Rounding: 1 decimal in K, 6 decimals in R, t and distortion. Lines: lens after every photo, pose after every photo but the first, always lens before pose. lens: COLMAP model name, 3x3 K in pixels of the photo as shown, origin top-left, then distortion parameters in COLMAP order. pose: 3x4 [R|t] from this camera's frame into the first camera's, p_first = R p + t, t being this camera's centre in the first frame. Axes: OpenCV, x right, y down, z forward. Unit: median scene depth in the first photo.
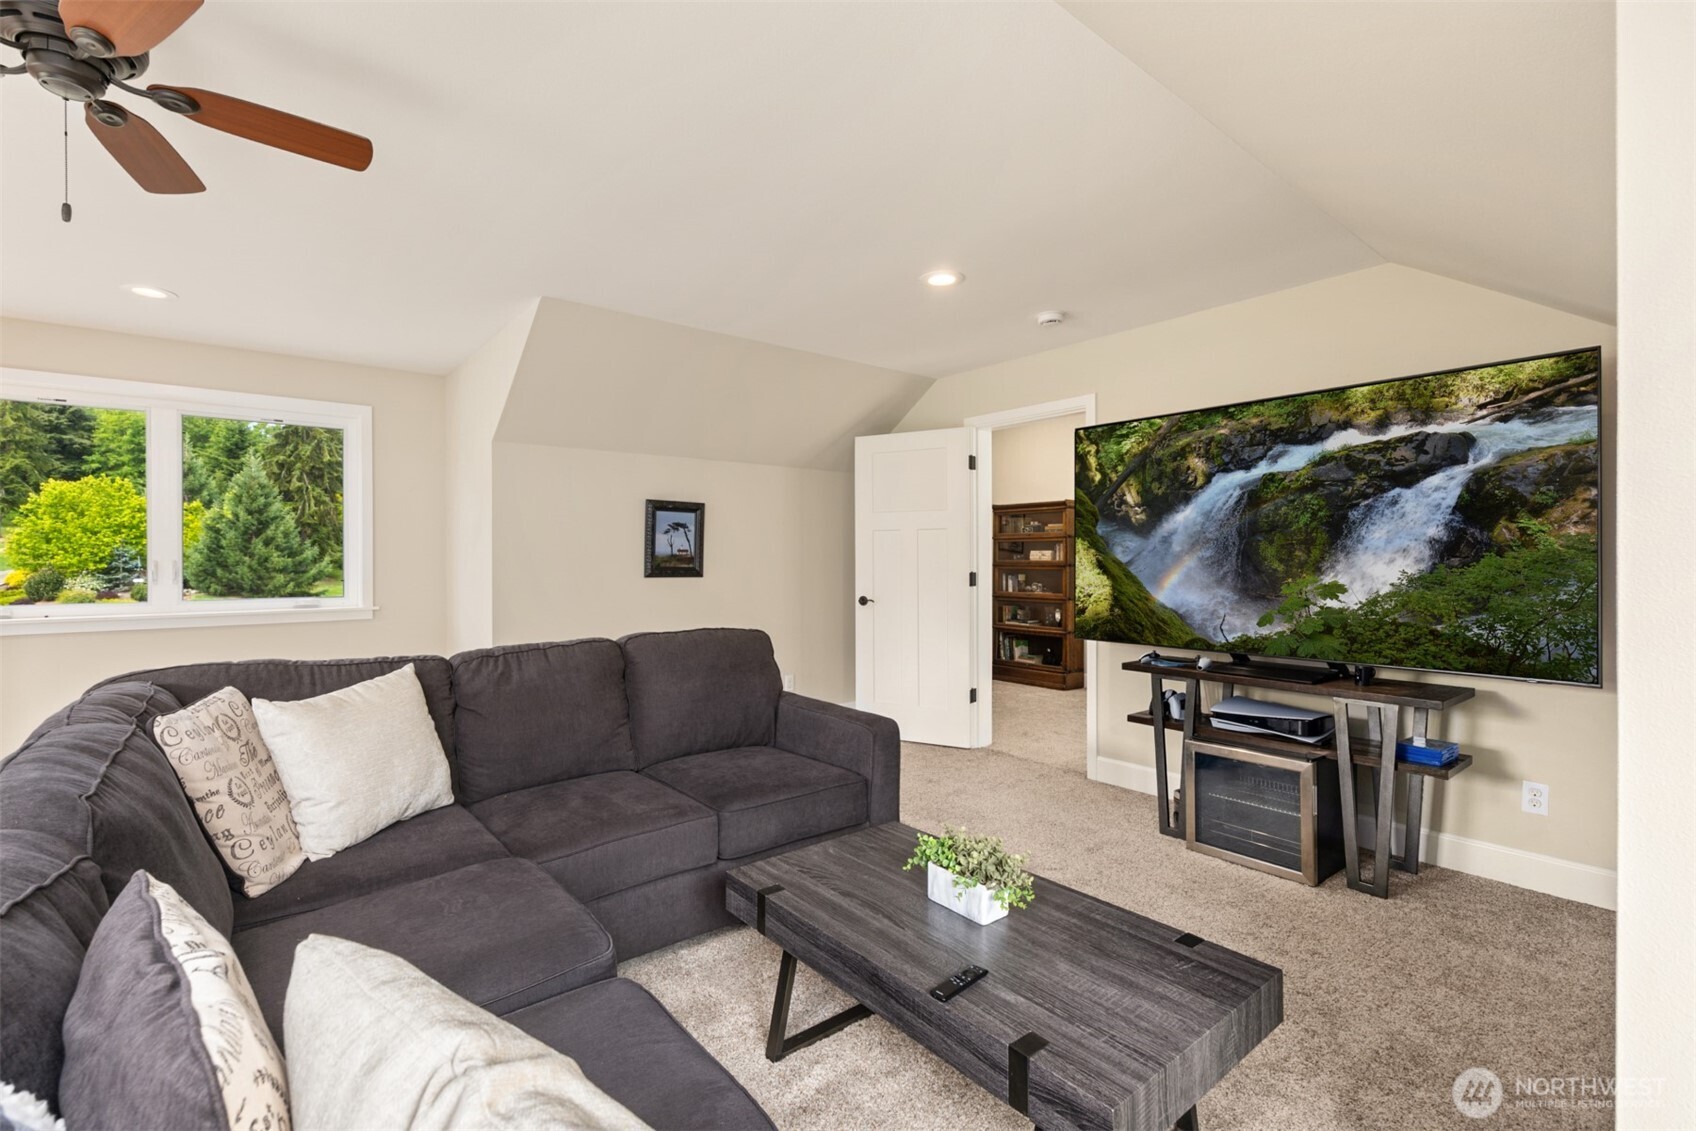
lens RADIAL K [[772.7, 0, 843.1], [0, 772.7, 562.0], [0, 0, 1]] dist [0.002113, 0.000282]
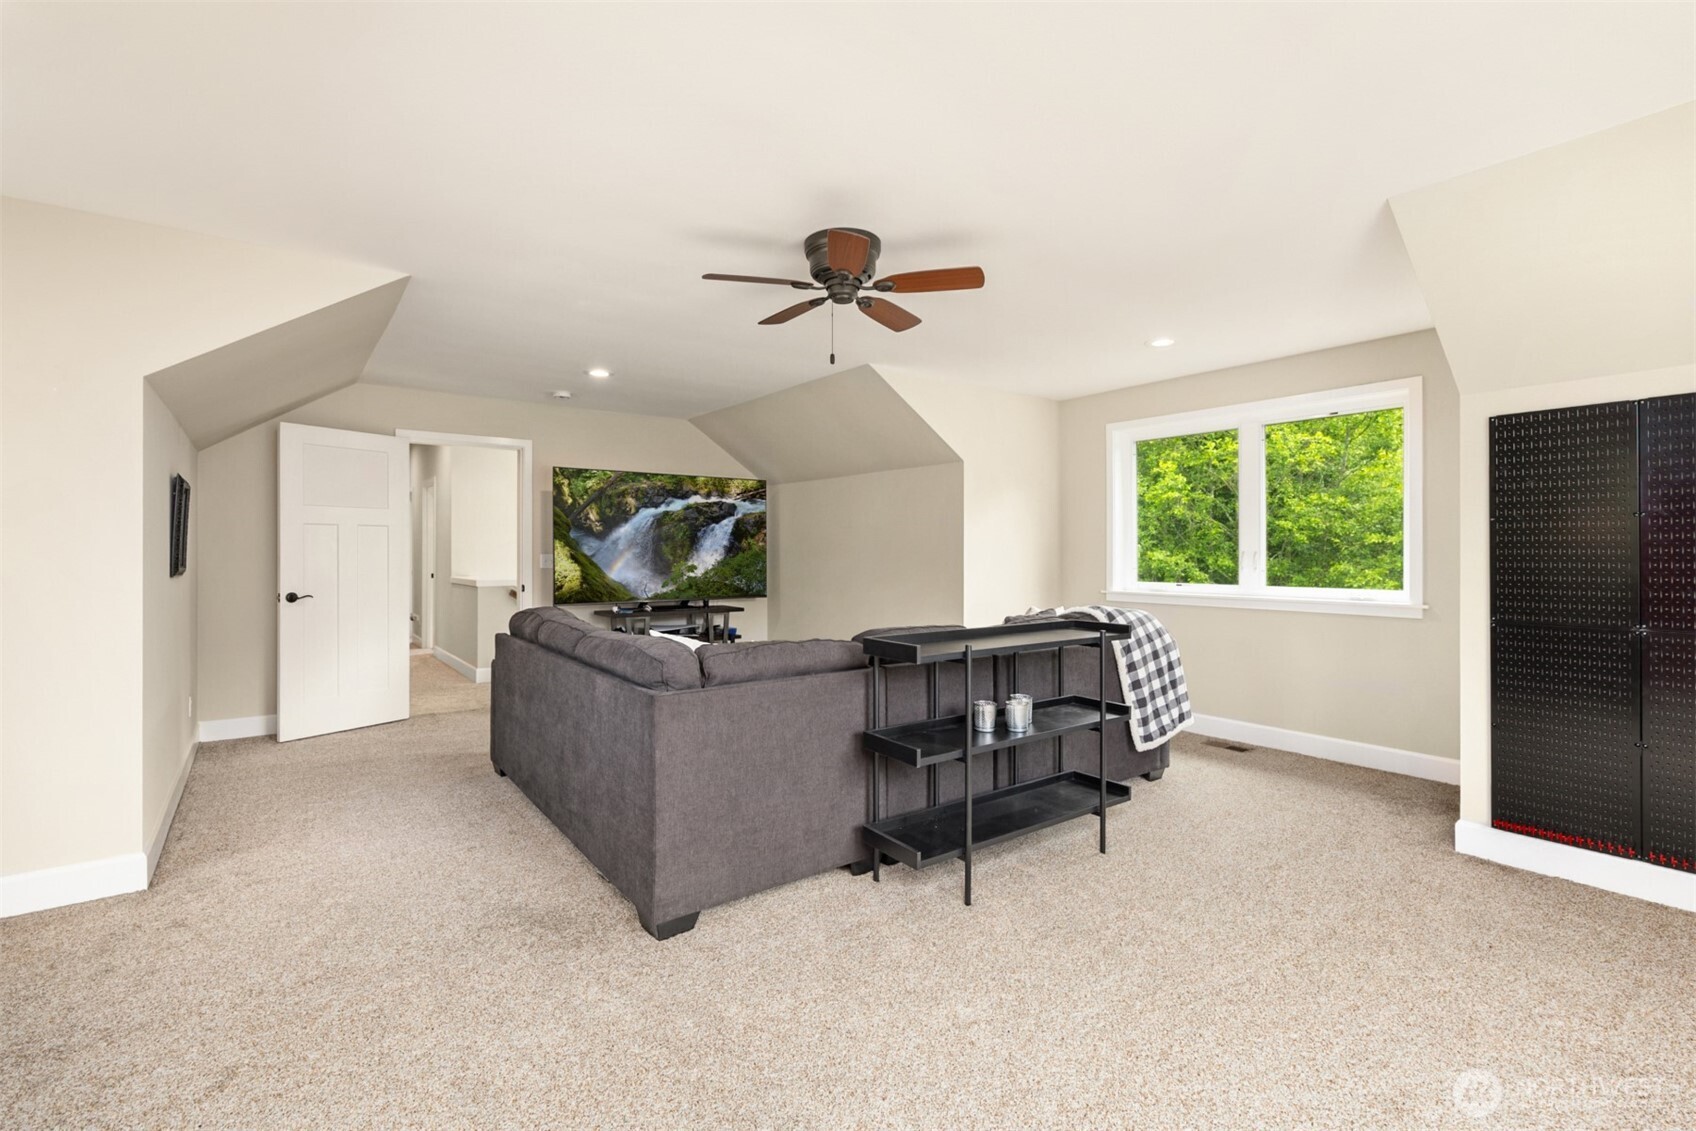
lens RADIAL K [[772.7, 0, 844.6], [0, 772.7, 559.3], [0, 0, 1]] dist [0.002113, 0.000282]
pose [[0.026579, 0.001919, 0.999645, -1.465108], [0.007098, 0.999973, -0.002109, 0.018196], [-0.999622, 0.007151, 0.026564, 0.495400]]
